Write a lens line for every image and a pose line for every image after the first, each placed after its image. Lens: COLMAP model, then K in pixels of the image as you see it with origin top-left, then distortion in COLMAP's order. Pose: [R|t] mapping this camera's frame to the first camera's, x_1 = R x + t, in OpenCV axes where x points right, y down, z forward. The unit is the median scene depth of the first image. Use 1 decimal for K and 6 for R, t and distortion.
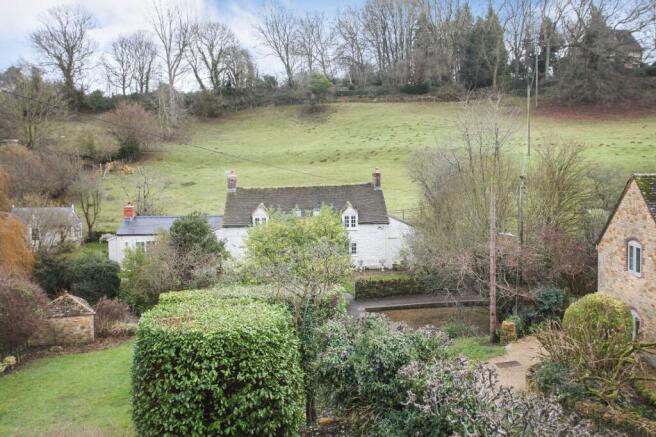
lens RADIAL K [[630.1, 0, 339.5], [0, 630.1, 182.9], [0, 0, 1]] dist [-0.003113, 0.000000]
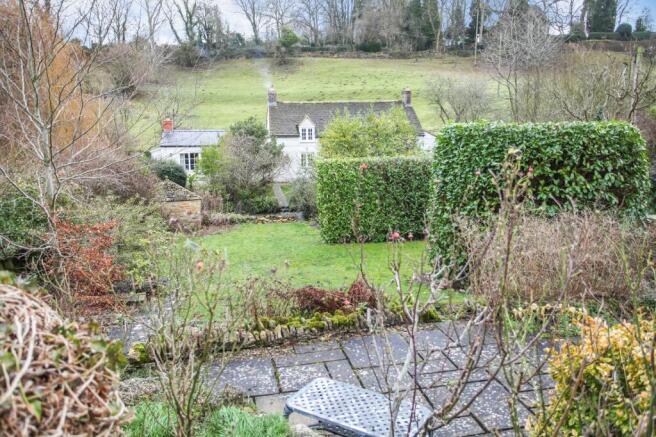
lens RADIAL K [[508.7, 0, 338.1], [0, 508.7, 232.6], [0, 0, 1]] dist [-0.033382, 0.005927]
pose [[0.989059, -0.015161, 0.146740, -0.078659], [-0.009005, 0.986645, 0.162634, 0.034732], [-0.147246, -0.162176, 0.975714, 0.056055]]
